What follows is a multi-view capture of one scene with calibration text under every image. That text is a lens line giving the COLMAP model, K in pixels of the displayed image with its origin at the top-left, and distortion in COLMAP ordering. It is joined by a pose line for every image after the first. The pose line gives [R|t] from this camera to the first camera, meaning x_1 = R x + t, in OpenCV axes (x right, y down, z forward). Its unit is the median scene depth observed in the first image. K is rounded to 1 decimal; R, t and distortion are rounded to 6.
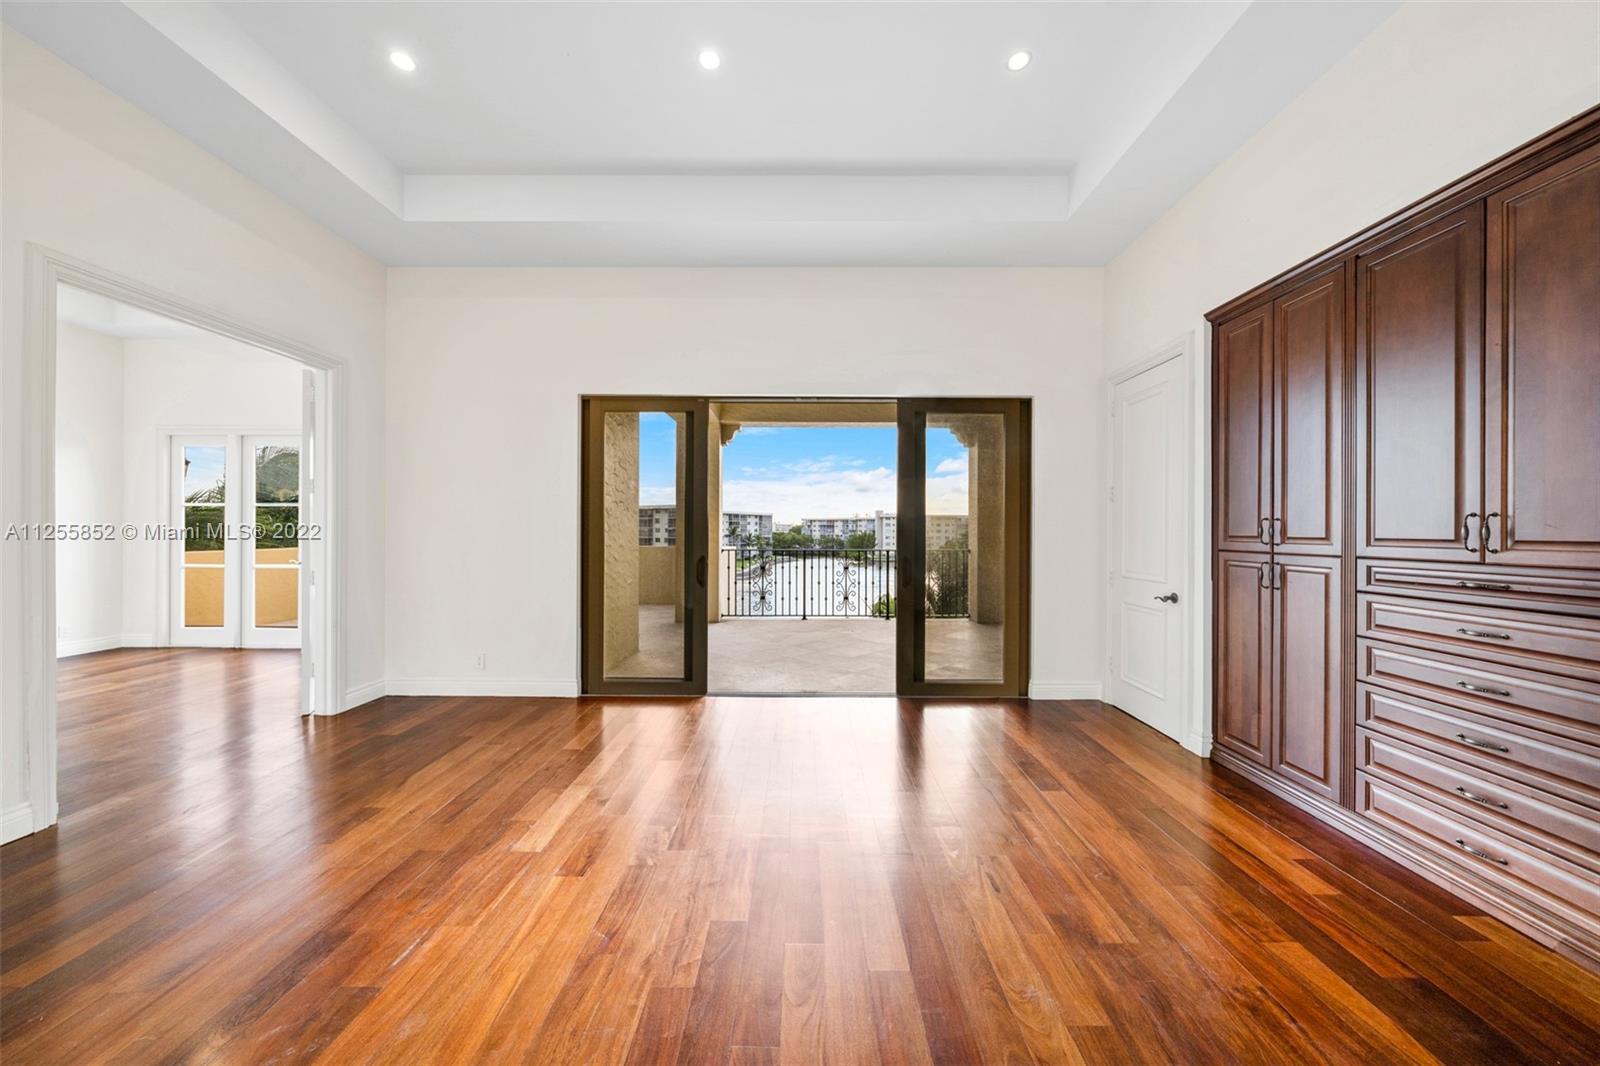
lens RADIAL K [[556.7, 0, 791.3], [0, 556.7, 528.6], [0, 0, 1]] dist [0.000269, -0.000081]
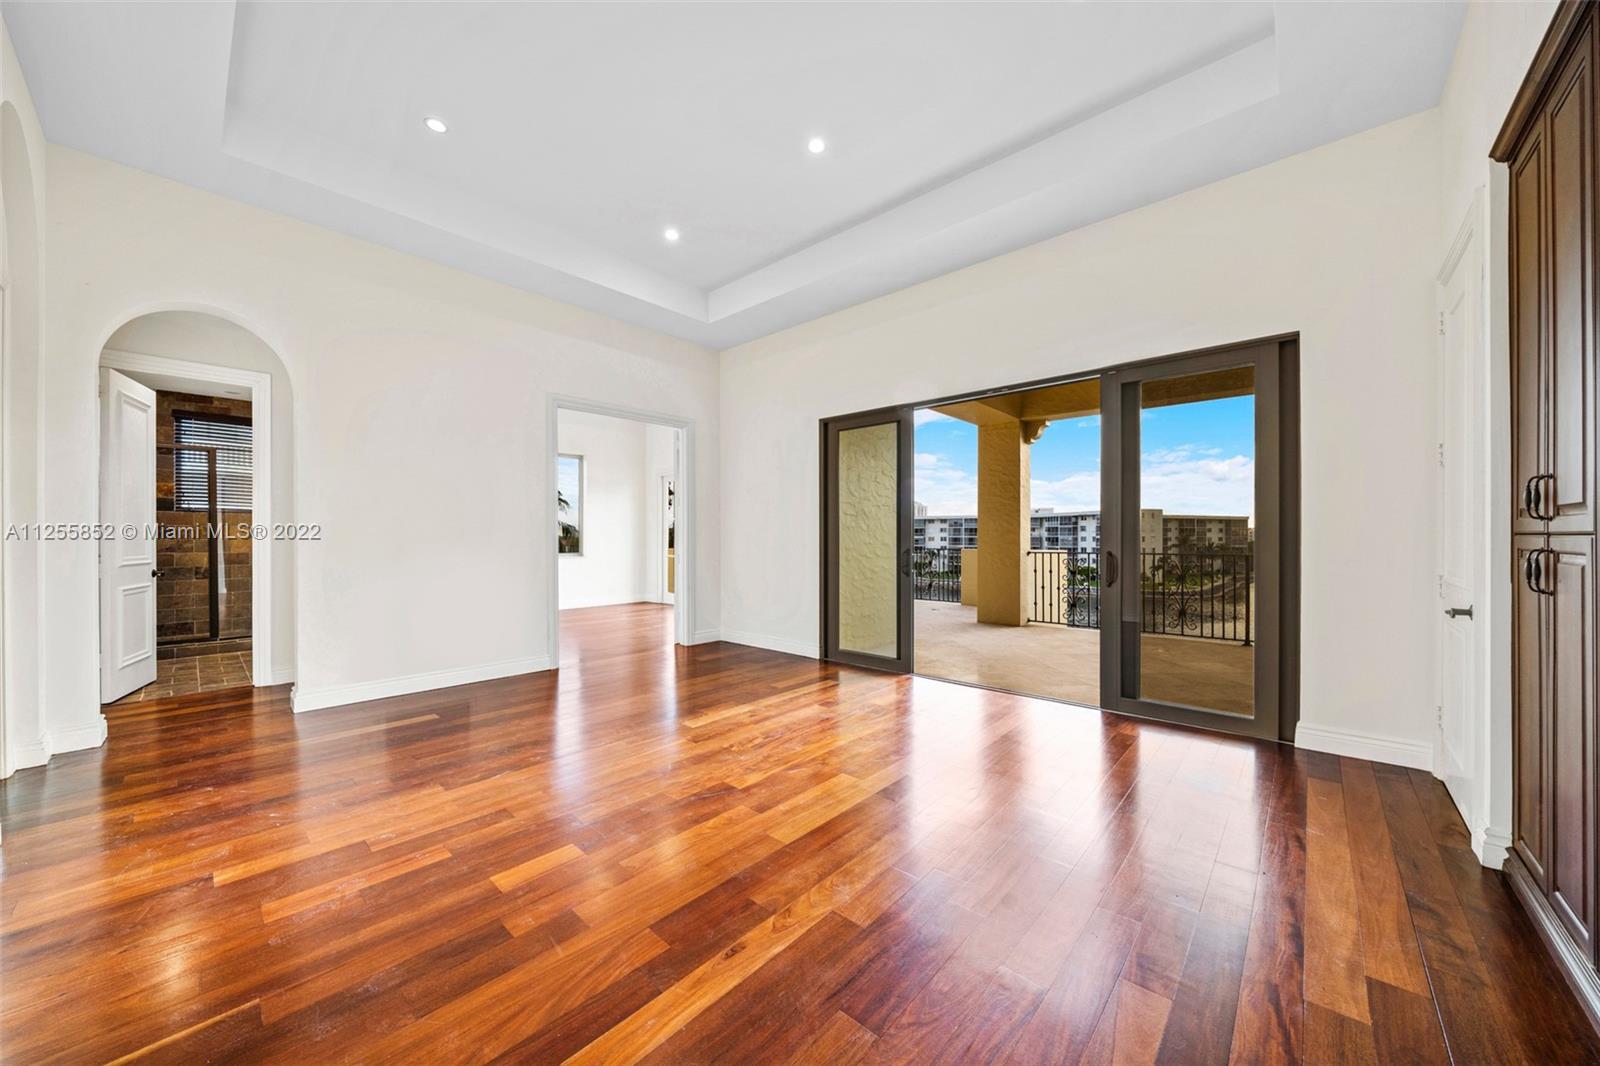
lens RADIAL K [[556.7, 0, 794.3], [0, 556.7, 541.5], [0, 0, 1]] dist [0.000269, -0.000081]
pose [[0.746784, -0.000187, -0.665066, 0.418528], [0.004475, 0.999979, 0.004744, 0.029101], [0.665051, -0.006519, 0.746769, 0.016194]]
